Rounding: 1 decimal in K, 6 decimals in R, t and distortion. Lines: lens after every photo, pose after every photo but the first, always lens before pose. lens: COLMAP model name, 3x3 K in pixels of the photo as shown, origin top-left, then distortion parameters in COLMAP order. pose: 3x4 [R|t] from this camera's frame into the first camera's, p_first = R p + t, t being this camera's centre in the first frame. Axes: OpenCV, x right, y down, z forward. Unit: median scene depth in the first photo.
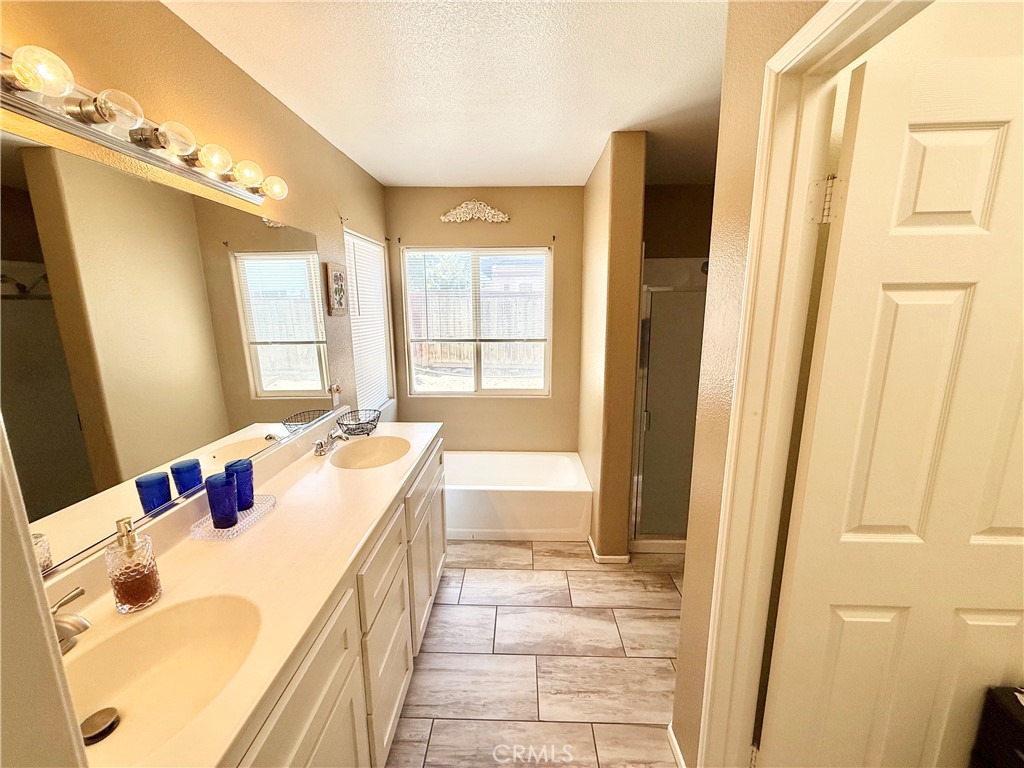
lens RADIAL K [[407.2, 0, 512.0], [0, 407.2, 383.9], [0, 0, 1]] dist [-0.003753, 0.001128]
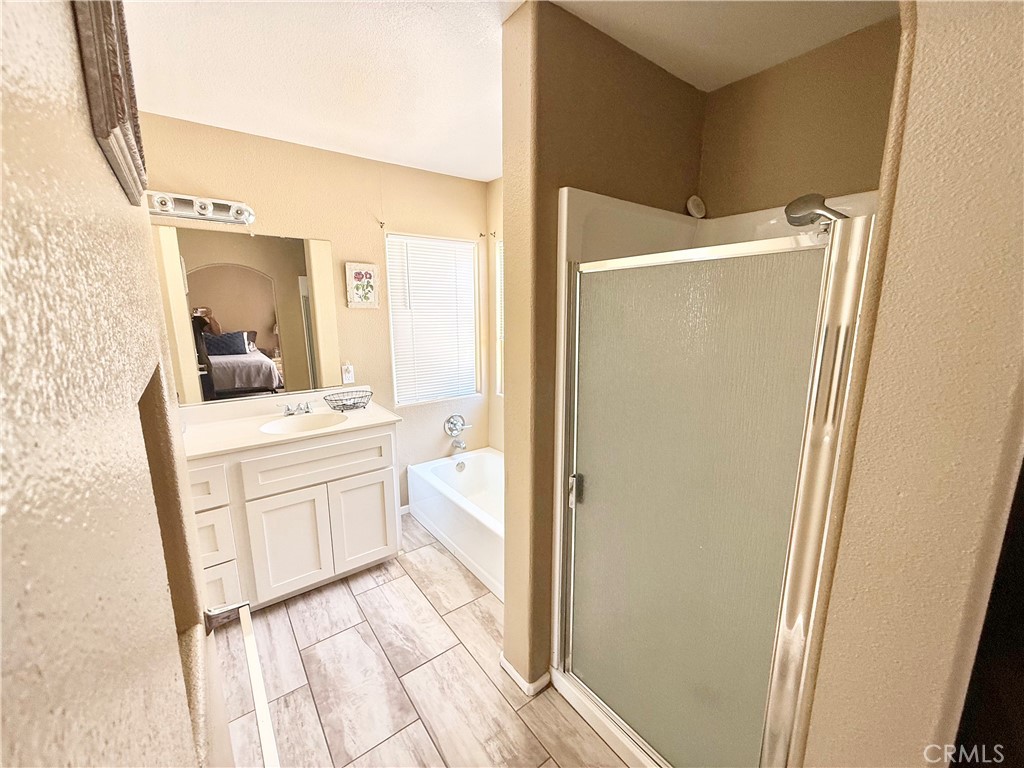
lens RADIAL K [[407.2, 0, 510.2], [0, 407.2, 378.5], [0, 0, 1]] dist [-0.003753, 0.001128]
pose [[0.631503, 0.150401, -0.760647, 0.788896], [-0.160628, 0.985102, 0.061425, -0.110535], [0.758553, 0.083391, 0.646254, 0.591880]]
